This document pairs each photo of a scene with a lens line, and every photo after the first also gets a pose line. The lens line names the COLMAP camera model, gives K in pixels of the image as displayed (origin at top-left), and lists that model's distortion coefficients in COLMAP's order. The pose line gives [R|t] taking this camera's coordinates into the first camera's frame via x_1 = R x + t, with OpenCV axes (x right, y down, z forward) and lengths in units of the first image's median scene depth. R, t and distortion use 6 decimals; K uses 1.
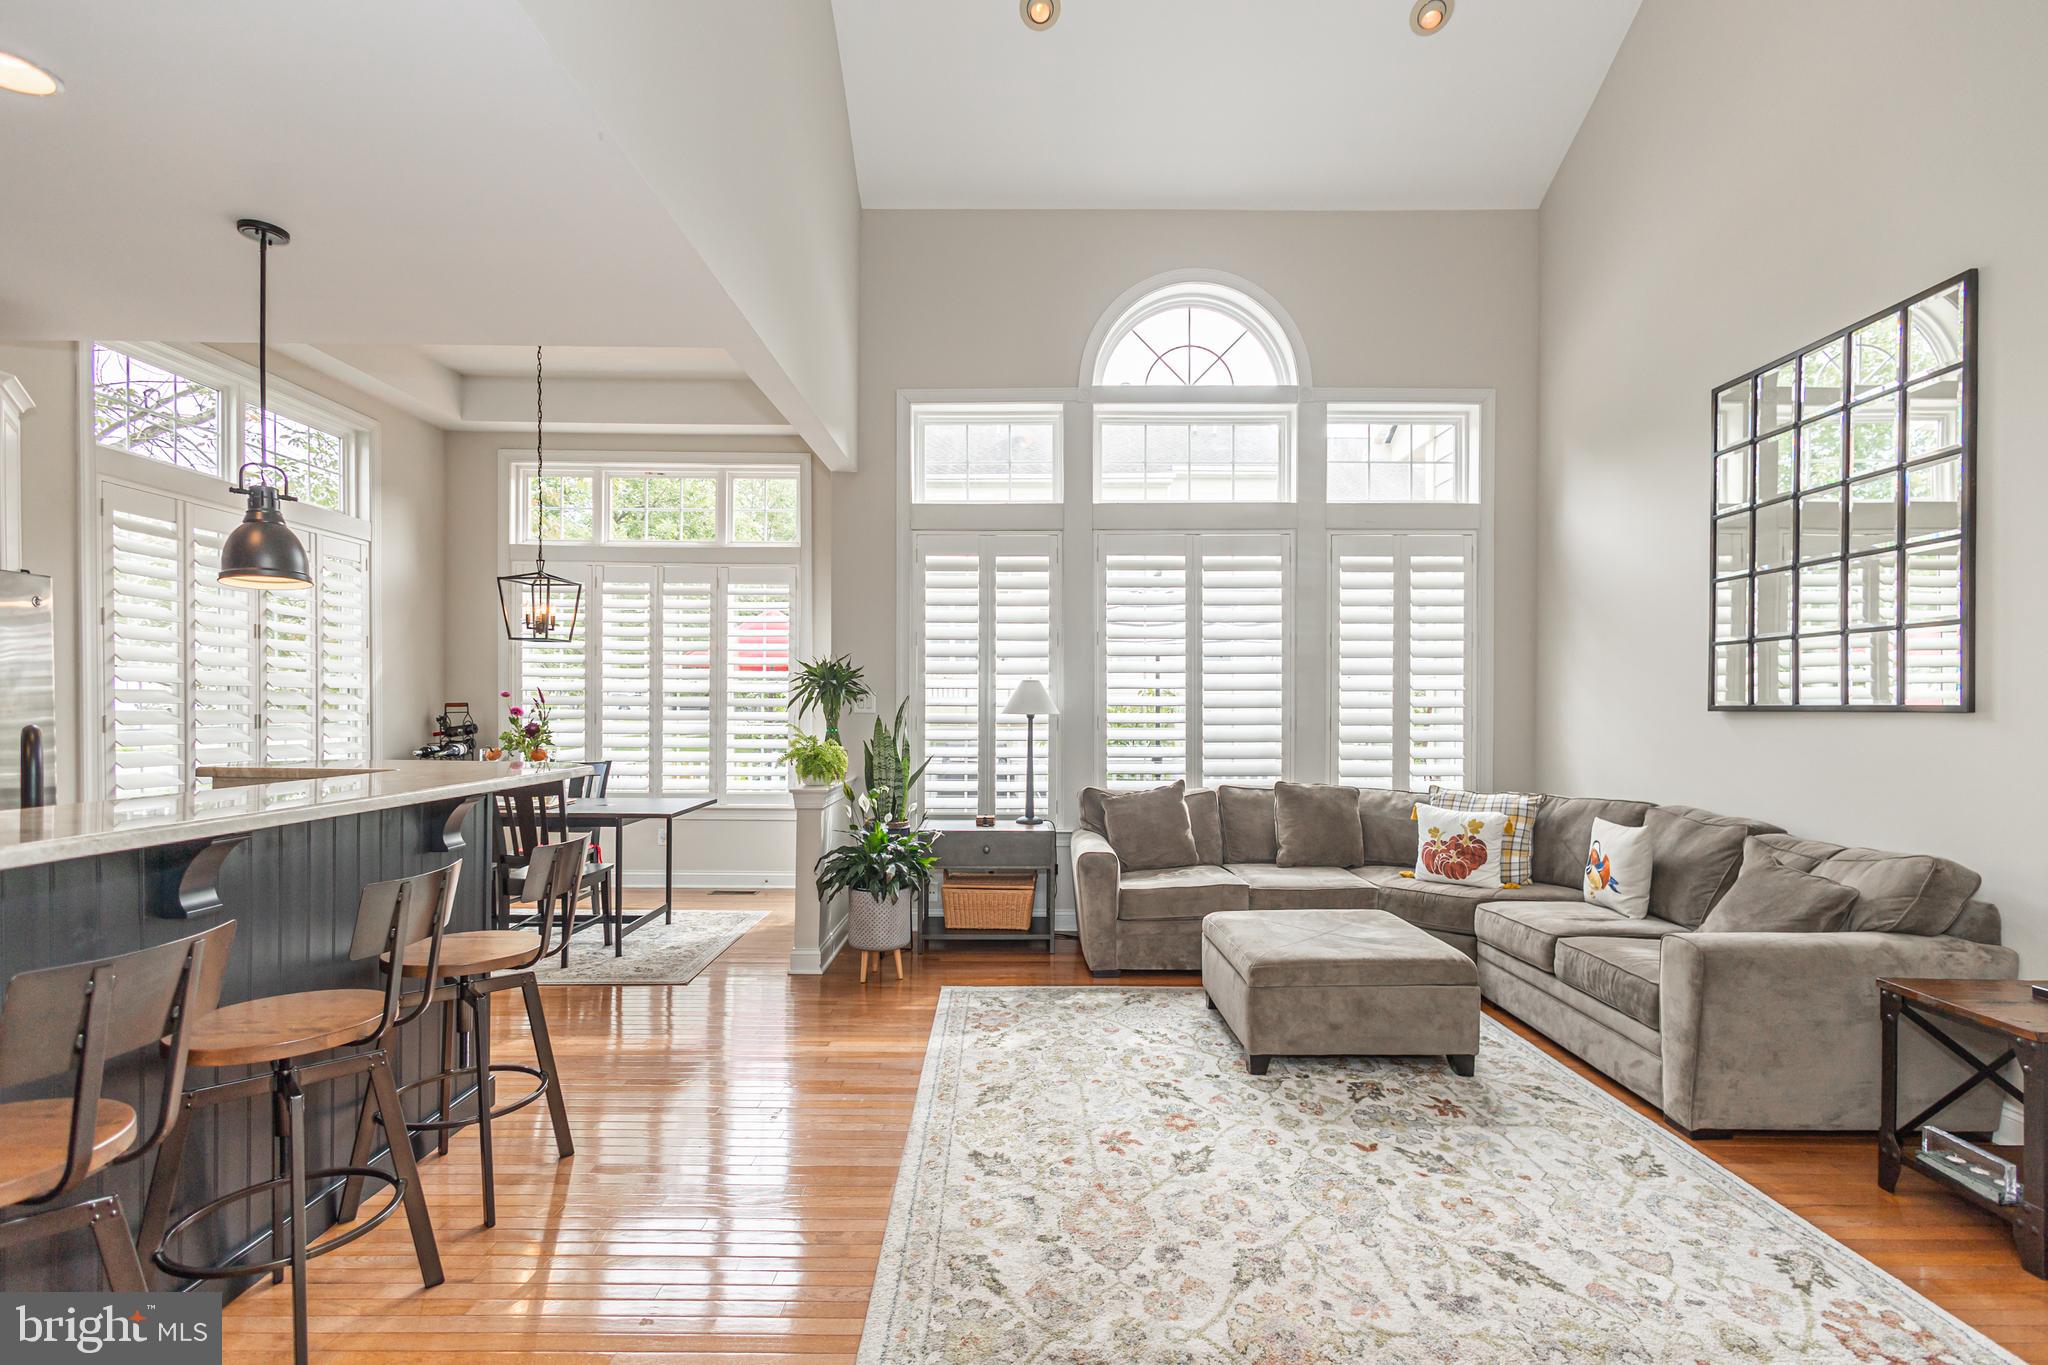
lens RADIAL K [[944.1, 0, 1018.1], [0, 944.1, 717.8], [0, 0, 1]] dist [0.002928, -0.000512]
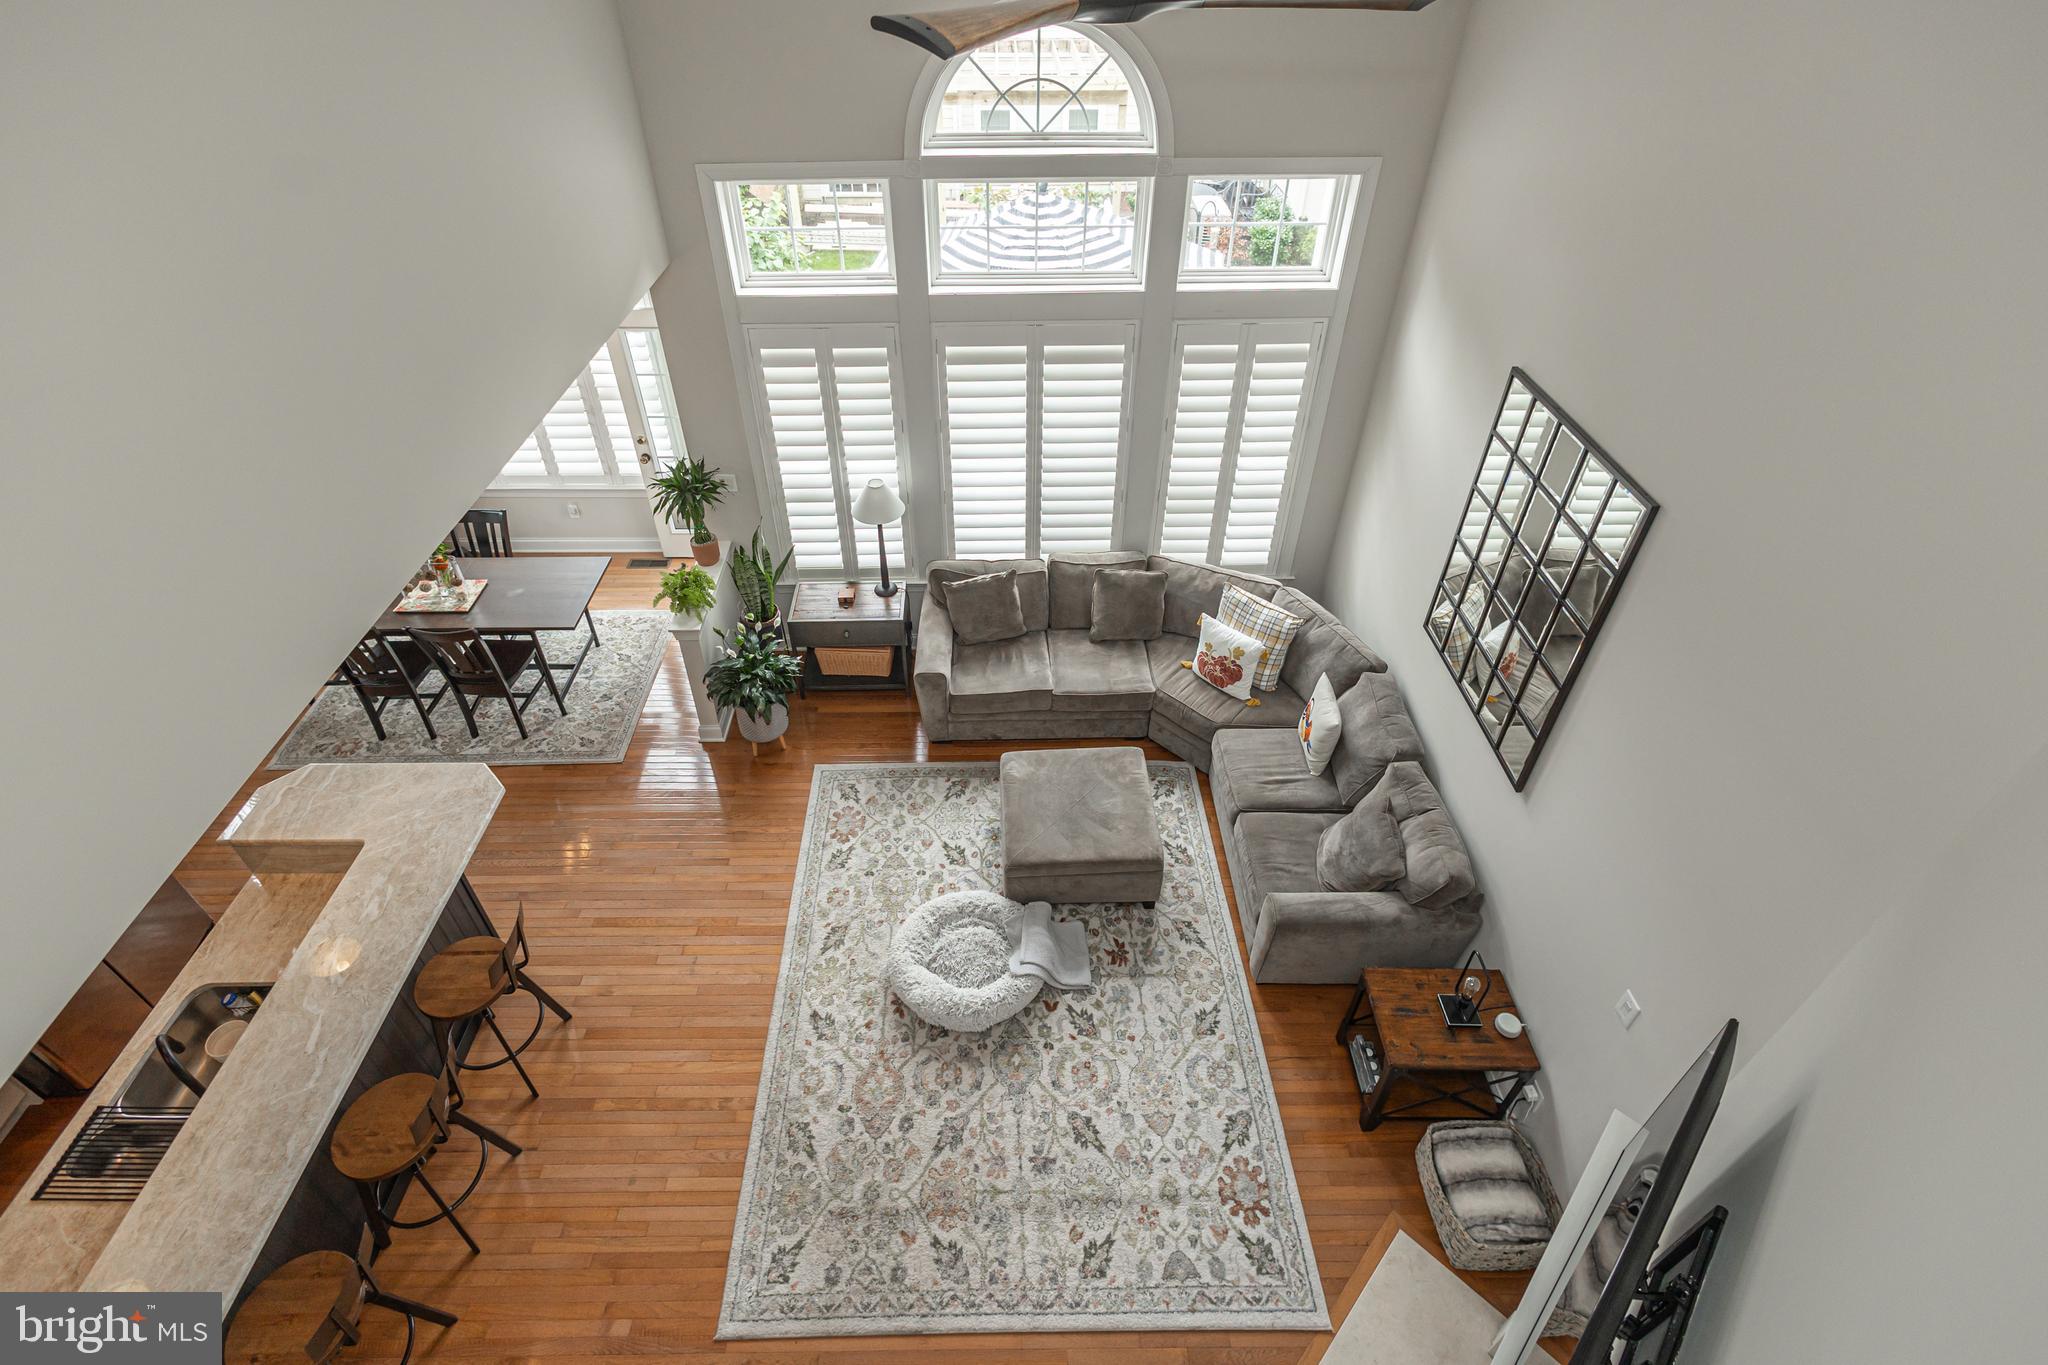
lens RADIAL K [[941.0, 0, 1000.2], [0, 941.0, 643.2], [0, 0, 1]] dist [0.003152, 0.000047]
pose [[0.999866, -0.014866, 0.006914, 0.164805], [0.007474, 0.788625, 0.614830, -0.630393], [-0.014593, -0.614695, 0.788630, 0.053412]]
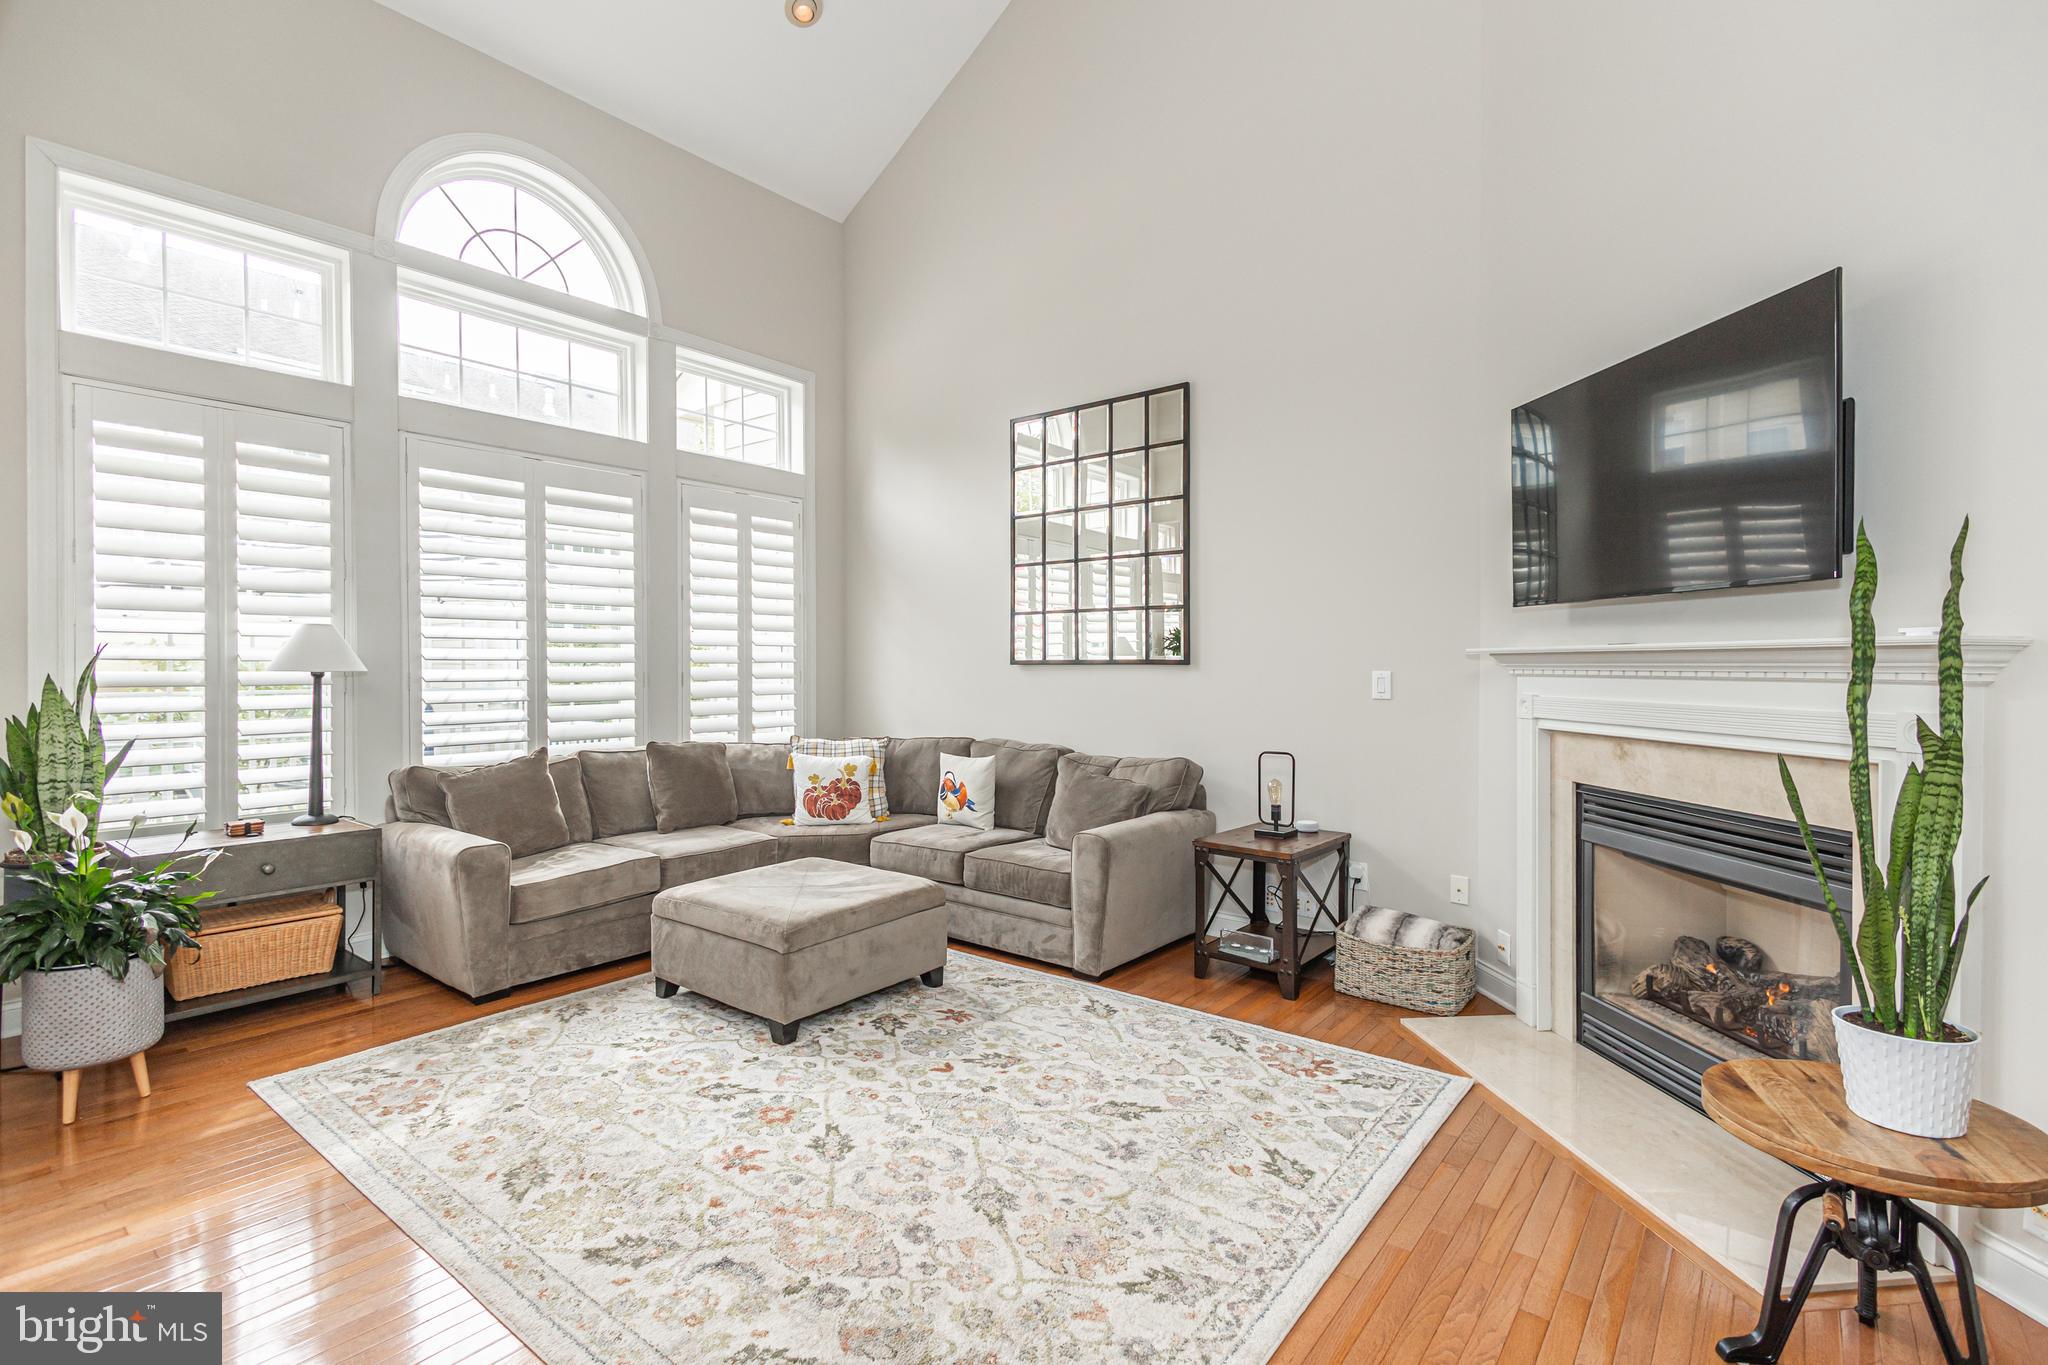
lens RADIAL K [[939.3, 0, 1023.8], [0, 939.3, 676.2], [0, 0, 1]] dist [0.002336, -0.000648]
pose [[0.621970, -0.011692, 0.782954, -0.243294], [0.009533, 0.999927, 0.007359, -0.000621], [-0.782983, 0.002886, 0.622036, 0.153877]]
